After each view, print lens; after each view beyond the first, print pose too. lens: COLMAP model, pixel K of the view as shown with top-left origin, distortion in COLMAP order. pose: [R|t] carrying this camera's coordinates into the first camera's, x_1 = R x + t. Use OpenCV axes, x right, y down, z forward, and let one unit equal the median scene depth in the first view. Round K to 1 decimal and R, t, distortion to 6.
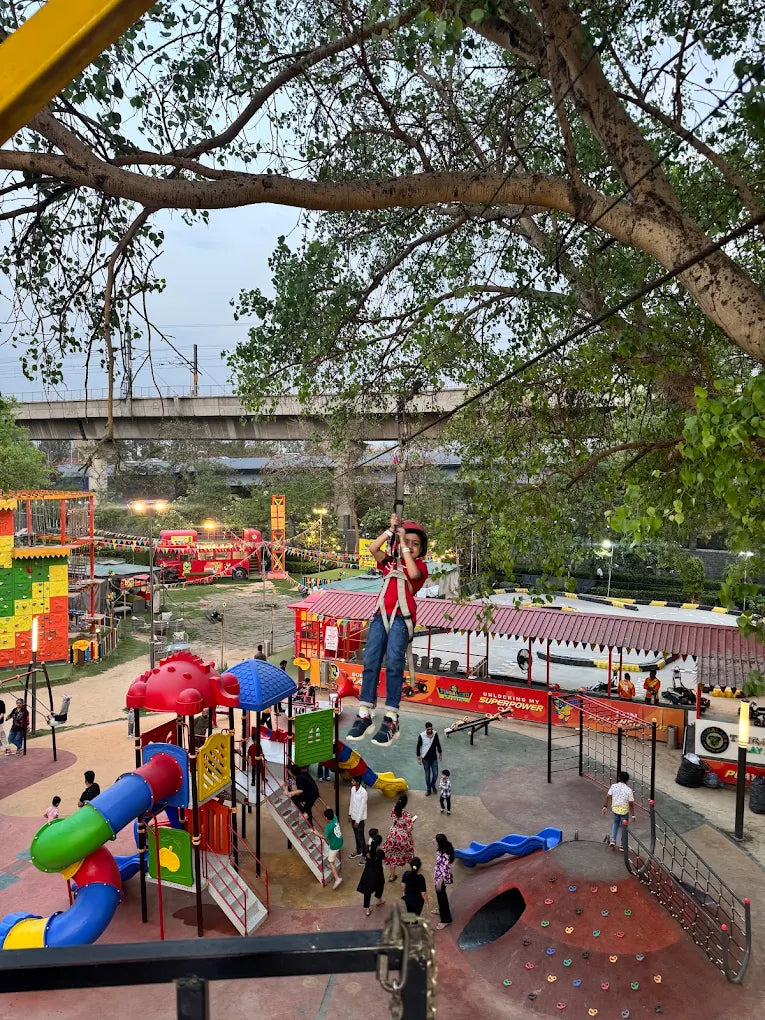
lens RADIAL K [[695.2, 0, 382.5], [0, 695.2, 510.0], [0, 0, 1]] dist [-0.001714, -0.003884]
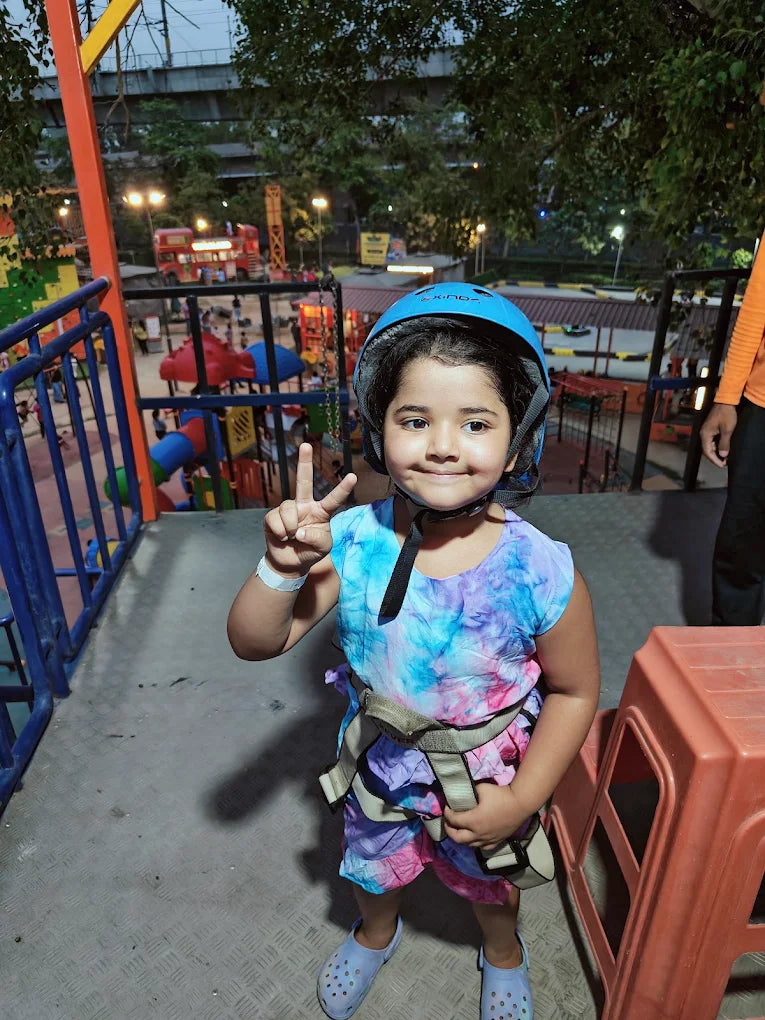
lens RADIAL K [[695.2, 0, 382.5], [0, 695.2, 510.0], [0, 0, 1]] dist [-0.001714, -0.003884]
pose [[0.999433, -0.028194, -0.018392, 0.016980], [0.033203, 0.915563, 0.400801, 0.023743], [0.005539, -0.401185, 0.915980, -0.134096]]
